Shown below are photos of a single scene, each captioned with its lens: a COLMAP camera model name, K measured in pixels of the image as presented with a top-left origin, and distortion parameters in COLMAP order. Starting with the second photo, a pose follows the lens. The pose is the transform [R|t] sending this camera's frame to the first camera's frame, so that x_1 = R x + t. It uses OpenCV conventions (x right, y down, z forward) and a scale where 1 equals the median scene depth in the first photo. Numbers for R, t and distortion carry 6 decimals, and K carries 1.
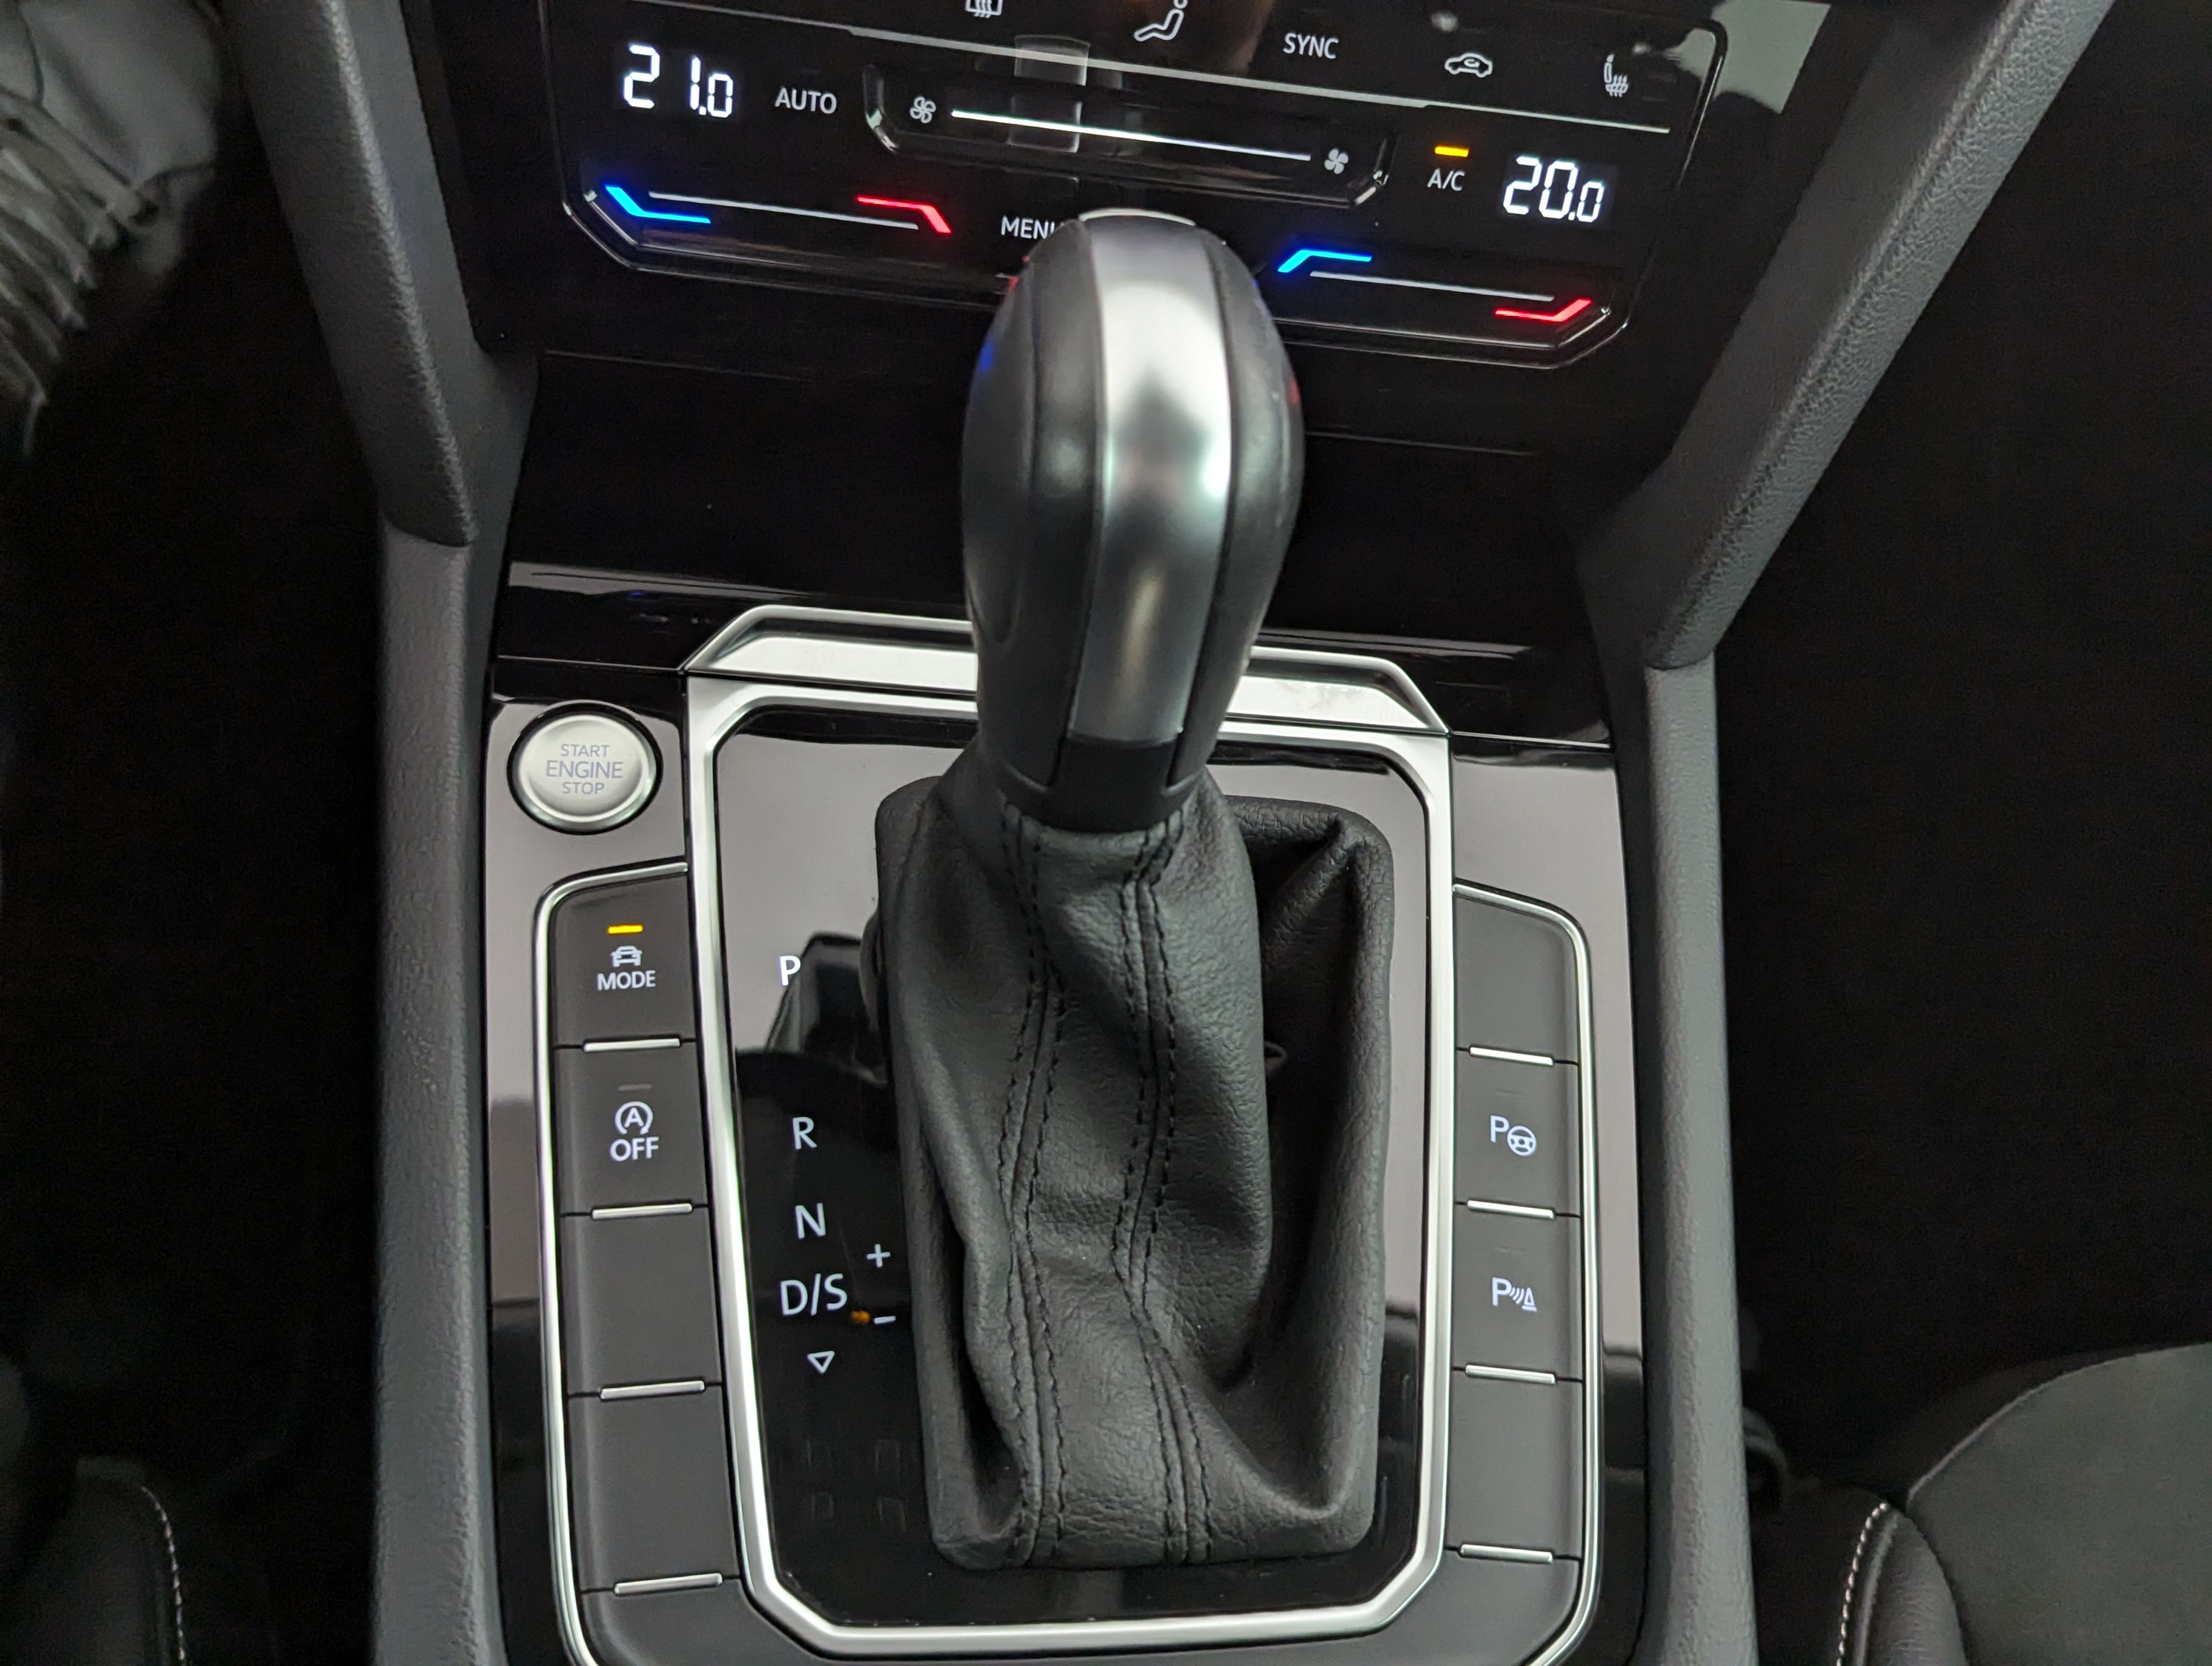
lens RADIAL K [[2142.8, 0, 1106.4], [0, 2142.8, 803.3], [0, 0, 1]] dist [0.049667, -0.166794]
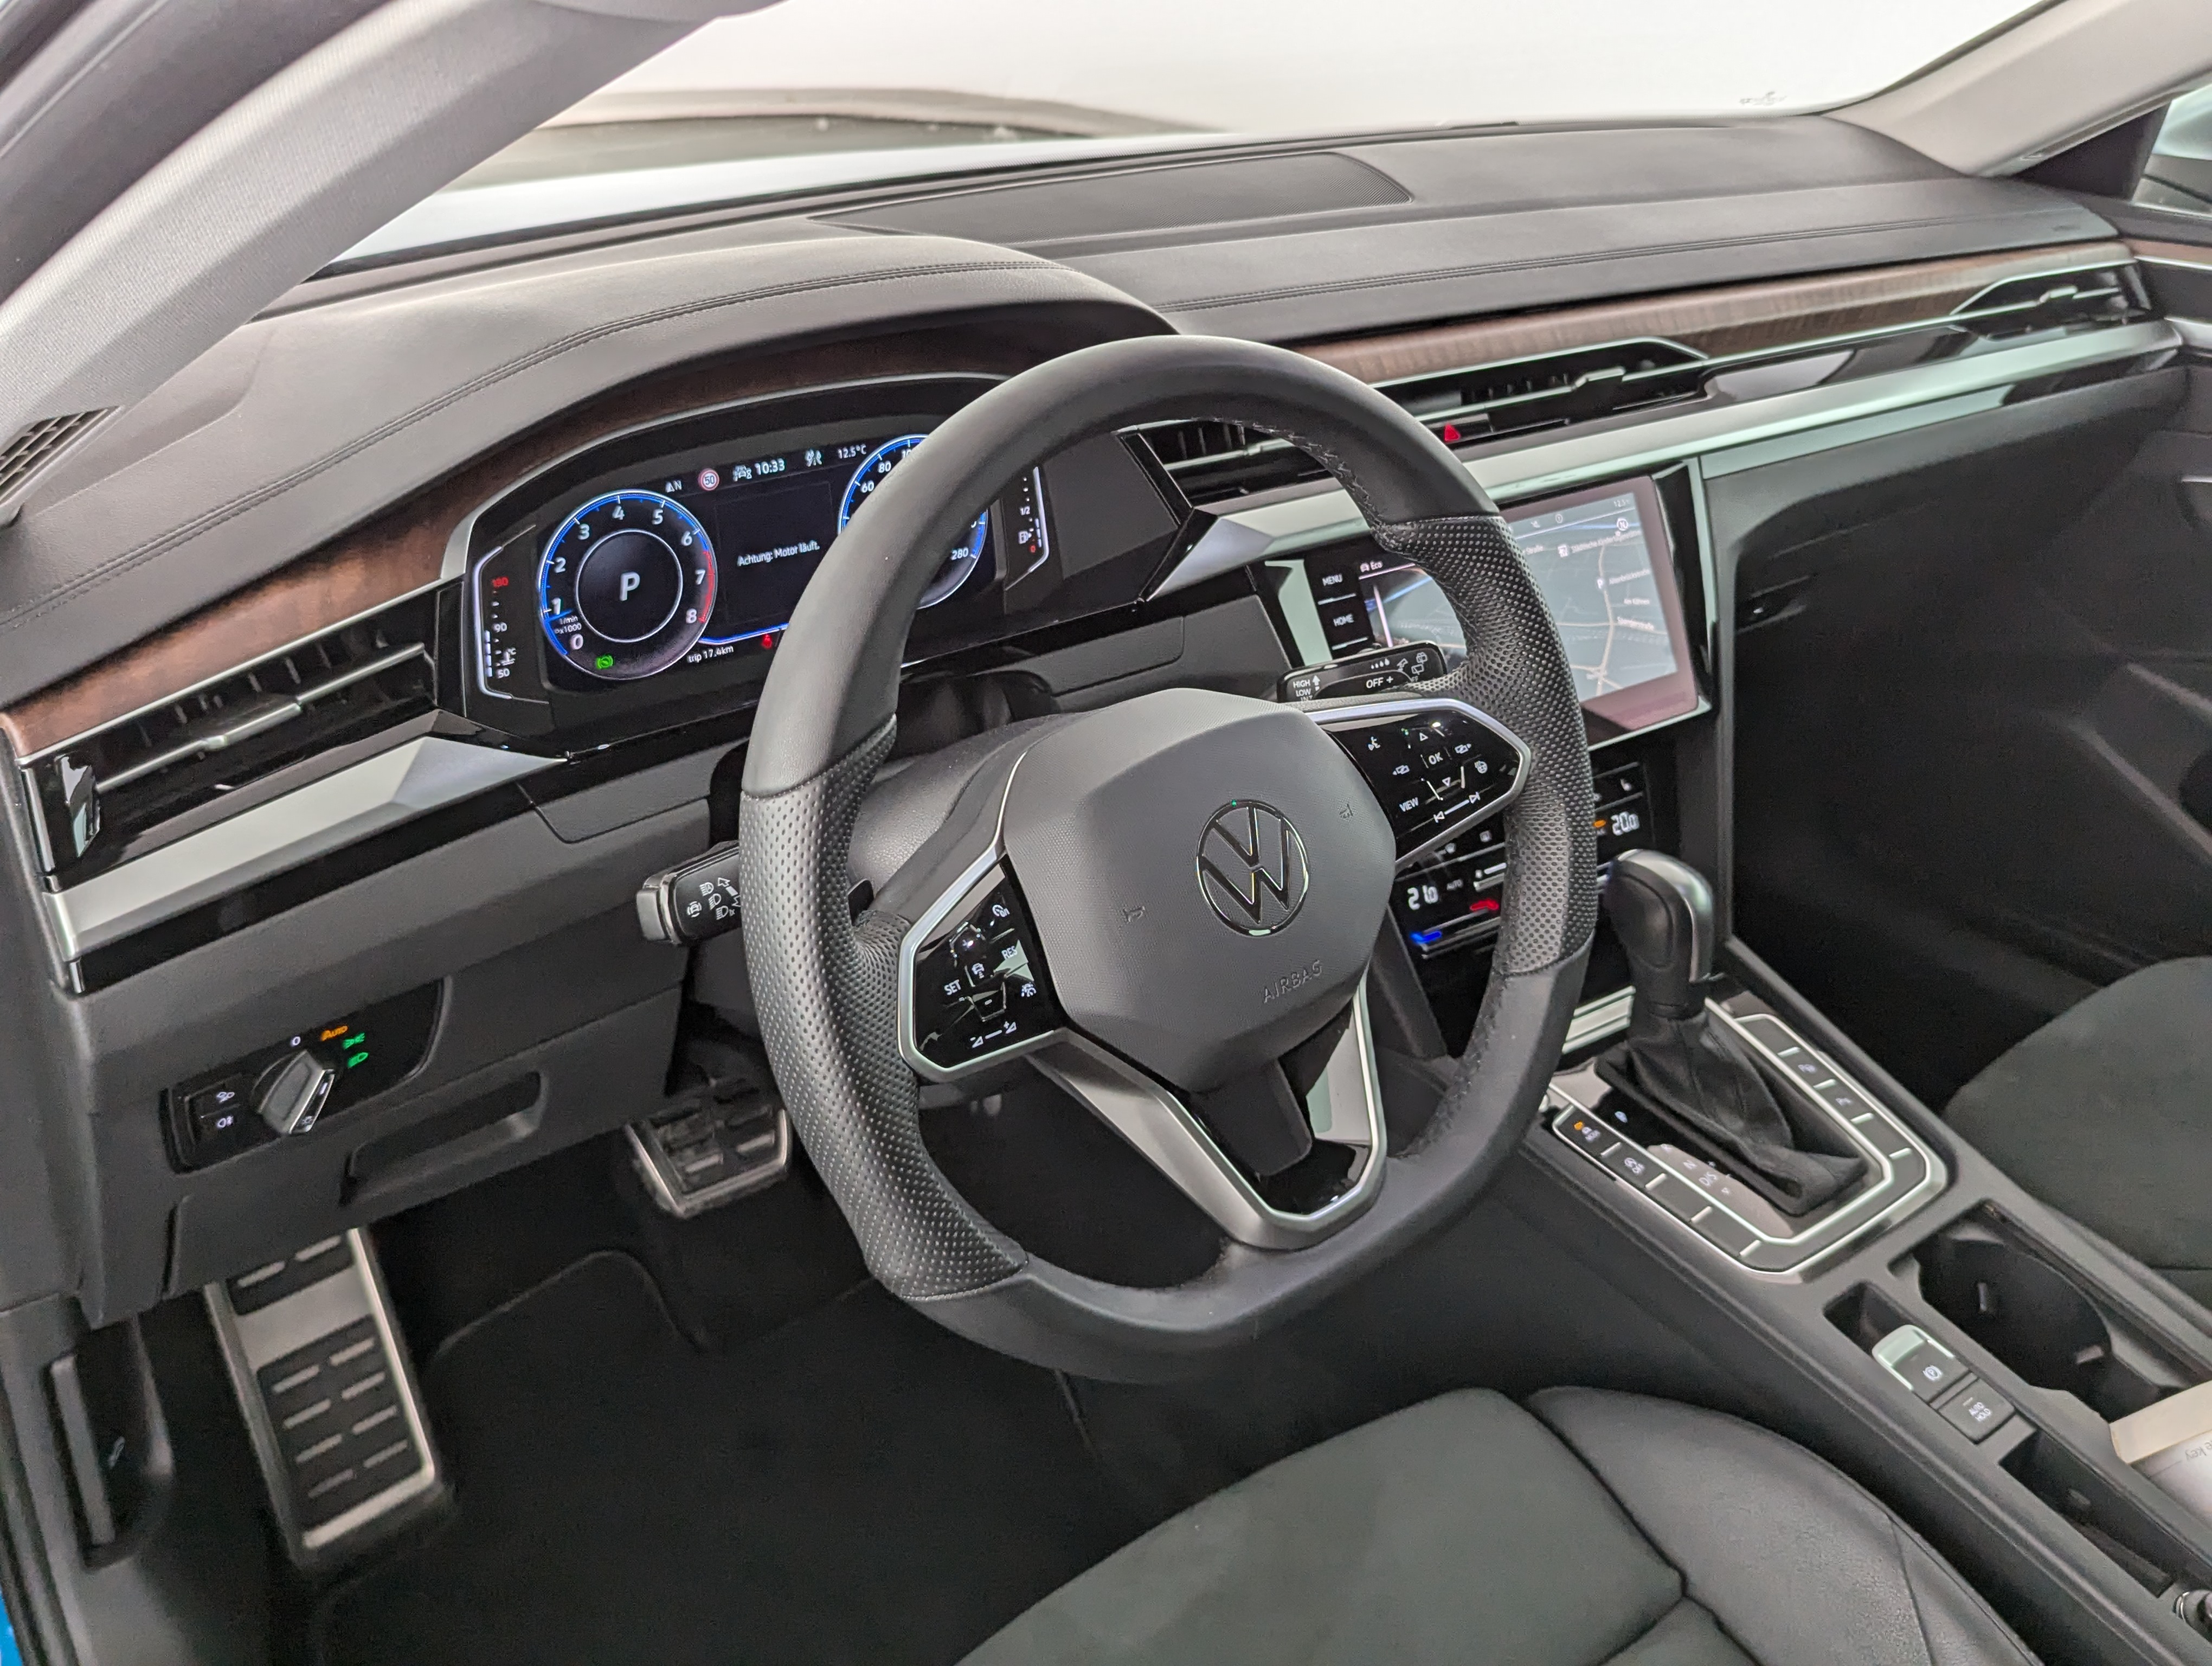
lens RADIAL K [[2047.3, 0, 1139.7], [0, 2047.3, 778.7], [0, 0, 1]] dist [0.107967, -0.343219]
pose [[0.821450, -0.372862, 0.431502, -1.739301], [0.508798, 0.820930, -0.259229, 0.090417], [-0.257576, 0.432491, 0.864064, -1.533950]]
